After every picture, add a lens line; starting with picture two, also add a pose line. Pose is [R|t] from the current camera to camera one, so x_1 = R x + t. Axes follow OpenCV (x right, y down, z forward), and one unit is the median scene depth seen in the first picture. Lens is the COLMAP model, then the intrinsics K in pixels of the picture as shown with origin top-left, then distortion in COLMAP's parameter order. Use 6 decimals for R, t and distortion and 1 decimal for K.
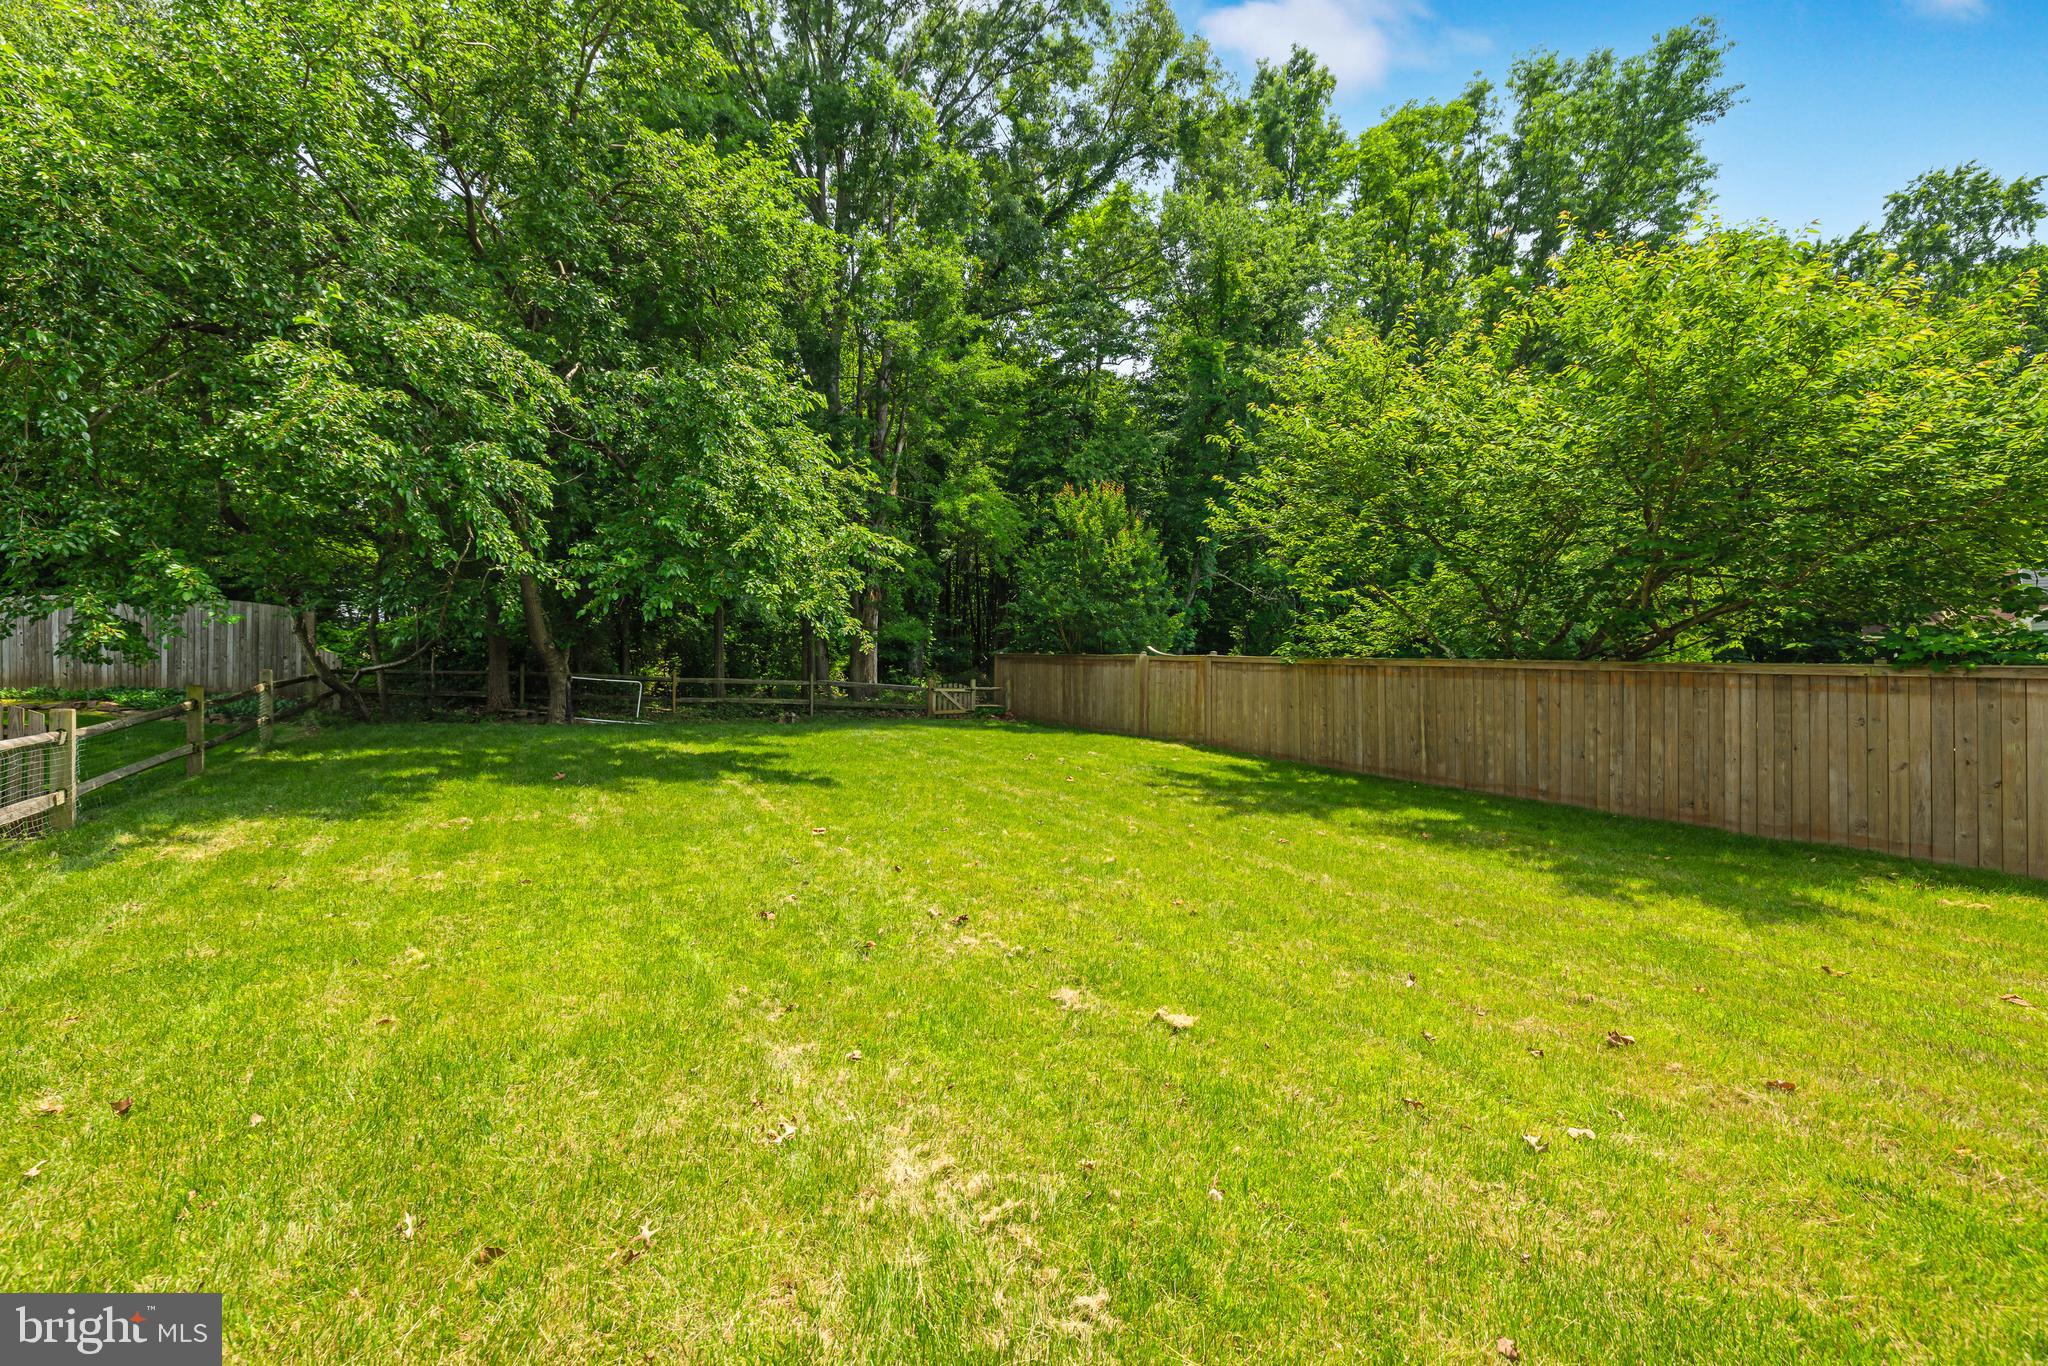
lens RADIAL K [[890.9, 0, 1023.9], [0, 890.9, 678.8], [0, 0, 1]] dist [-0.004938, -0.001473]
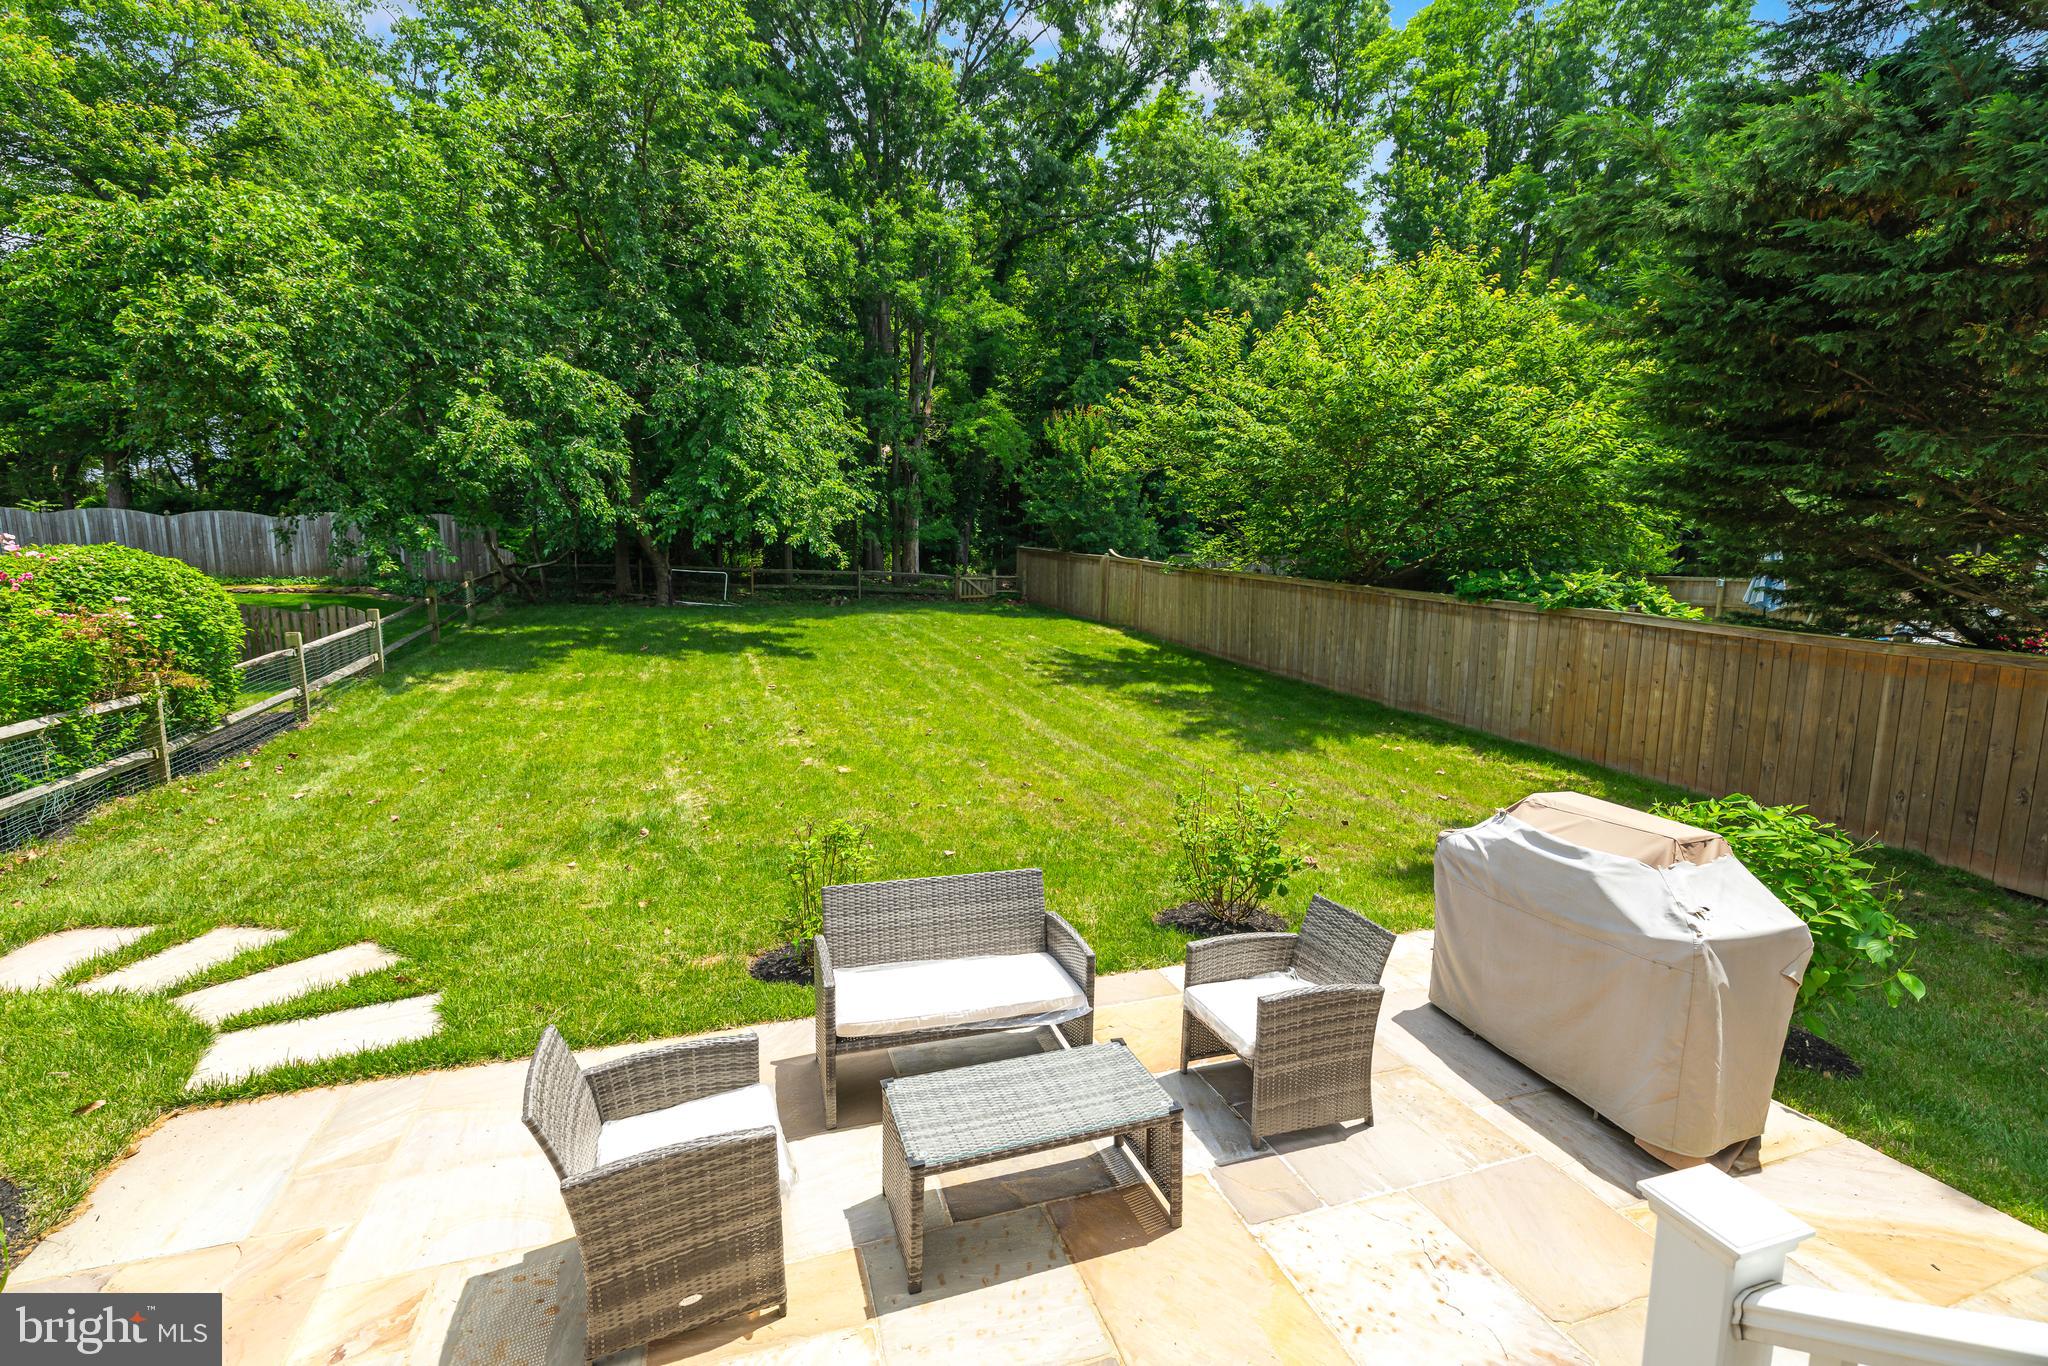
lens RADIAL K [[890.9, 0, 1031.0], [0, 890.9, 673.9], [0, 0, 1]] dist [-0.004938, -0.001473]
pose [[0.989676, 0.028199, -0.140522, 0.352585], [-0.007751, 0.989548, 0.143993, -0.072313], [0.143114, -0.141417, 0.979551, -0.418775]]
